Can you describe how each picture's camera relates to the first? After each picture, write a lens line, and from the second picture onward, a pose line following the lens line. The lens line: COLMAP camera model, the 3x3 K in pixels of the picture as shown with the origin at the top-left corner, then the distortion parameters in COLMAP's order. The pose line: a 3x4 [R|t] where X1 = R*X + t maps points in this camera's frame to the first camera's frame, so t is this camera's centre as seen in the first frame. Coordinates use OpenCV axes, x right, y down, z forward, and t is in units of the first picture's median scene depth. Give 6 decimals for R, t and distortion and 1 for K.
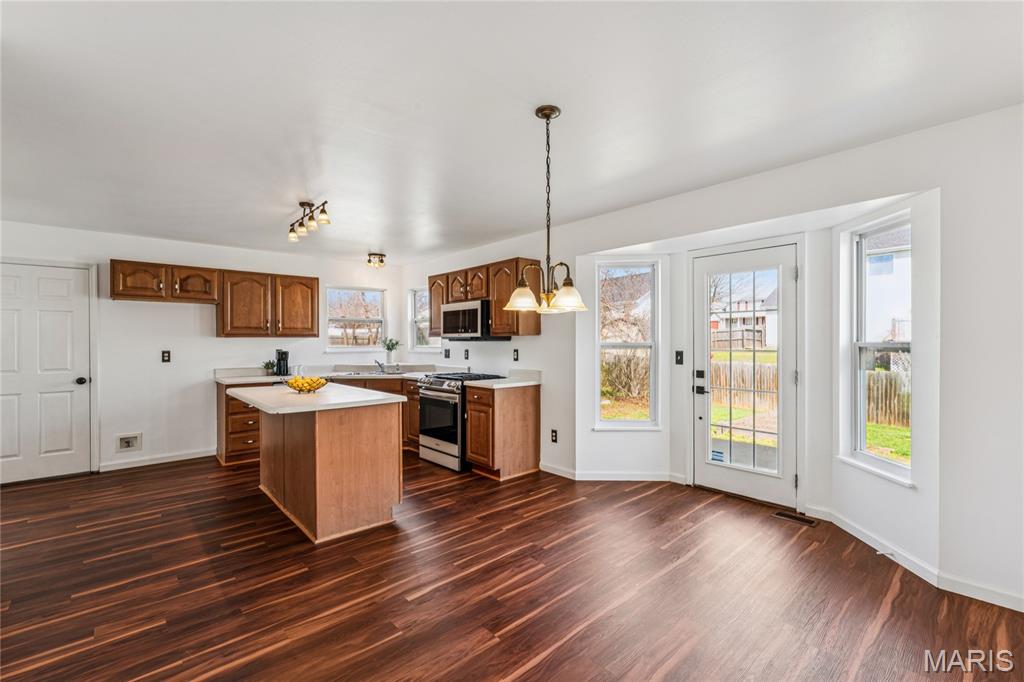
lens RADIAL K [[454.7, 0, 512.0], [0, 454.7, 341.0], [0, 0, 1]] dist [-0.001062, -0.000792]
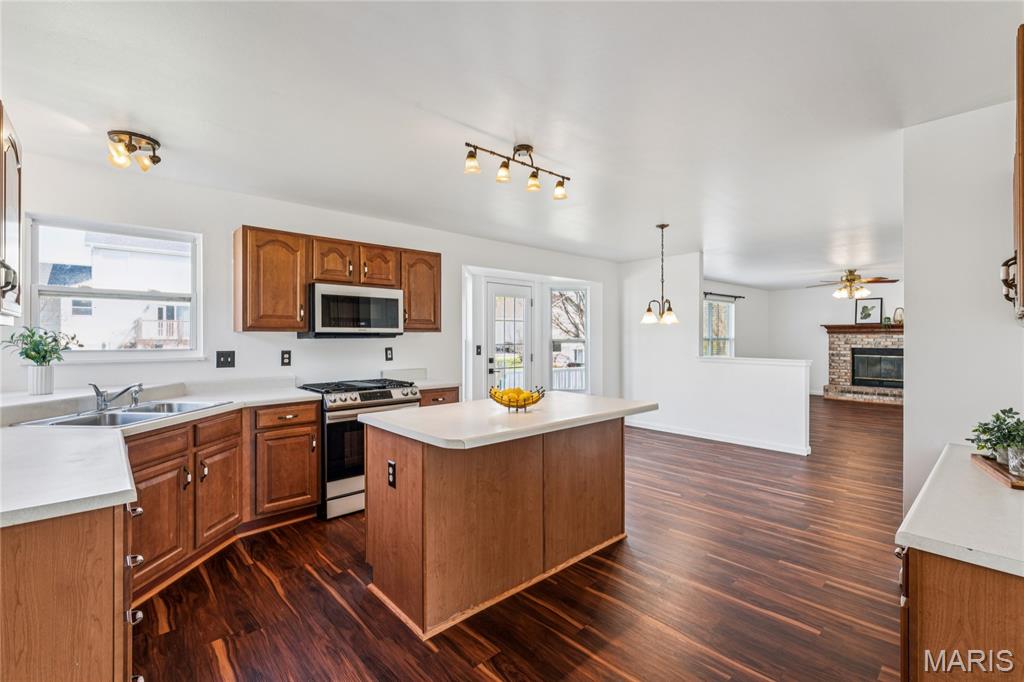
lens RADIAL K [[452.5, 0, 511.8], [0, 452.5, 338.3], [0, 0, 1]] dist [-0.000559, -0.000076]
pose [[-0.014408, 0.004974, 0.999884, -1.060018], [0.001365, 0.999987, -0.004955, 0.006420], [-0.999895, 0.001293, -0.014414, 0.928305]]
